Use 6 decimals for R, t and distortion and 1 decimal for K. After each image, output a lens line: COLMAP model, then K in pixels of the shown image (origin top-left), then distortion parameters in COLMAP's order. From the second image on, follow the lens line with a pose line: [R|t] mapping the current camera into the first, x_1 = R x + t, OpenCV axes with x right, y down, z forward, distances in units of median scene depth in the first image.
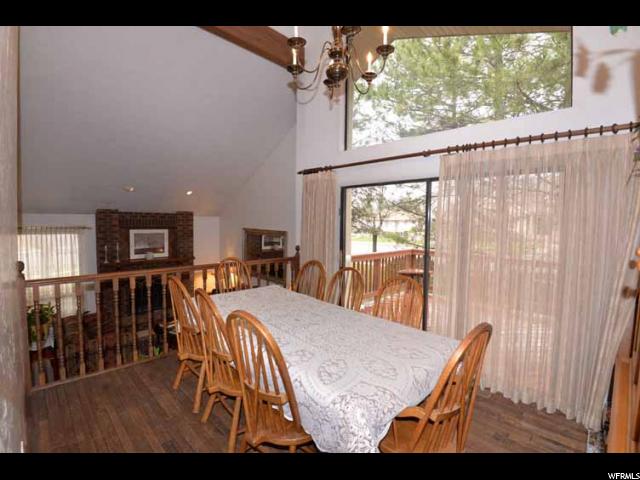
lens RADIAL K [[297.8, 0, 322.4], [0, 297.8, 237.5], [0, 0, 1]] dist [-0.000700, -0.030854]
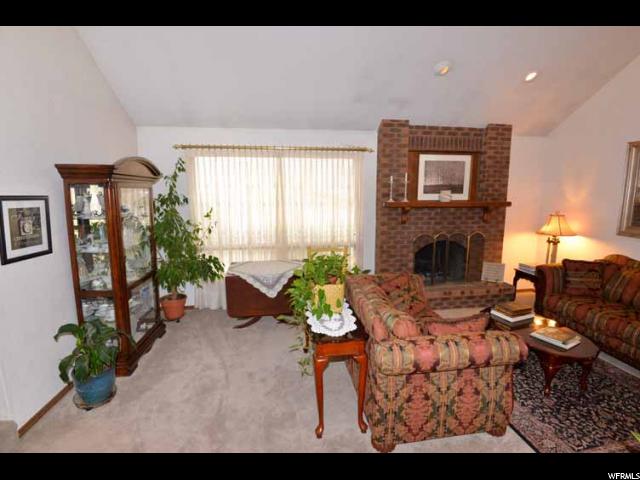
lens RADIAL K [[297.8, 0, 322.4], [0, 297.8, 237.5], [0, 0, 1]] dist [-0.000700, -0.030854]
pose [[0.791150, 0.067085, -0.607932, -0.407459], [-0.020592, 0.996325, 0.083146, 0.105251], [0.611275, -0.053262, 0.789624, 0.339527]]
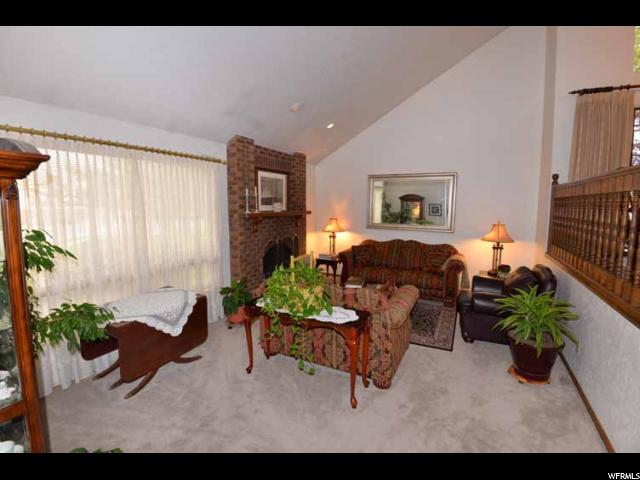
lens RADIAL K [[297.8, 0, 322.4], [0, 297.8, 237.5], [0, 0, 1]] dist [-0.000700, -0.030854]
pose [[0.950548, -0.052260, 0.306149, -0.729650], [0.035041, 0.997493, 0.061477, 0.099201], [-0.308595, -0.047709, 0.949996, 0.234596]]
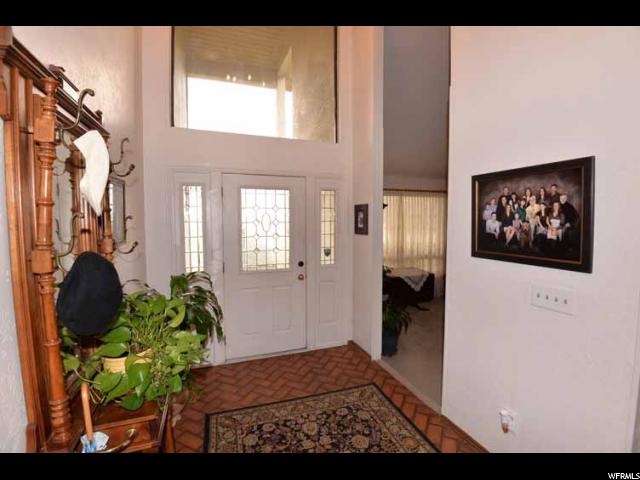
lens RADIAL K [[297.8, 0, 322.4], [0, 297.8, 237.5], [0, 0, 1]] dist [-0.000700, -0.030854]
pose [[0.909125, -0.001307, -0.416521, -0.704085], [-0.001359, 0.999980, -0.006103, 0.121976], [0.416521, 0.006114, 0.909105, -0.137504]]
